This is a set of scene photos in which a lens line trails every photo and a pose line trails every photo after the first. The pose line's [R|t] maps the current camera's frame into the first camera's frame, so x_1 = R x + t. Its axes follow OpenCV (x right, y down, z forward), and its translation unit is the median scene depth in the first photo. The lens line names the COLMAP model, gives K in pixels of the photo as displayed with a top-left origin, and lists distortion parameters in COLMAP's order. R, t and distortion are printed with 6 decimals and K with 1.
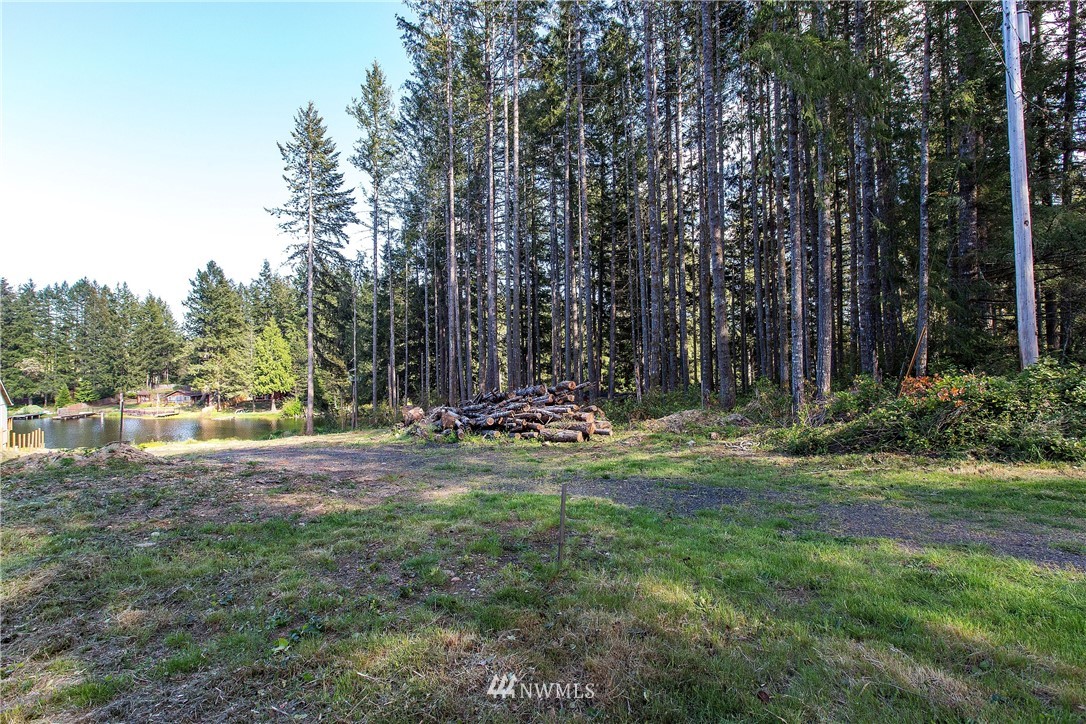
lens RADIAL K [[505.9, 0, 531.2], [0, 505.9, 357.4], [0, 0, 1]] dist [0.000199, 0.000194]
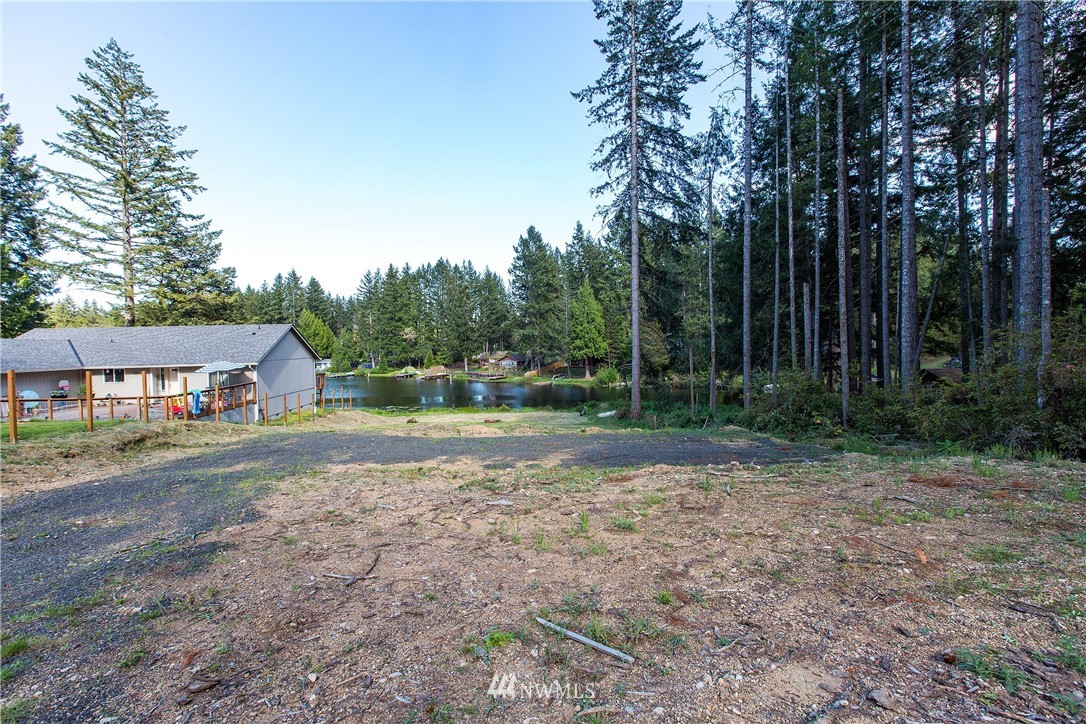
lens RADIAL K [[492.8, 0, 547.5], [0, 492.8, 355.6], [0, 0, 1]] dist [-0.005000, -0.000079]
pose [[0.851277, 0.008935, -0.524640, -0.087999], [0.016934, 0.998866, 0.044488, 0.021770], [0.524443, -0.046756, 0.850161, 0.173301]]
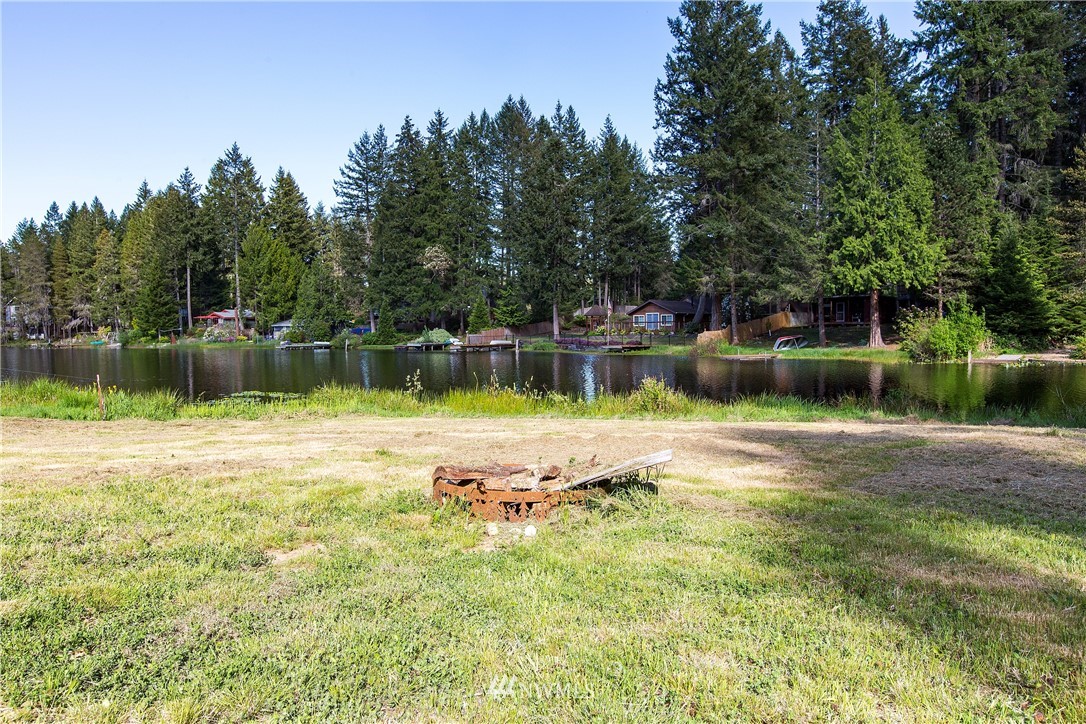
lens RADIAL K [[824.5, 0, 534.8], [0, 824.5, 359.2], [0, 0, 1]] dist [-0.003453, -0.000873]
pose [[0.719936, 0.033011, -0.693255, -0.272549], [0.013362, 0.998024, 0.061400, 0.073328], [0.693912, -0.053467, 0.718072, 0.415242]]
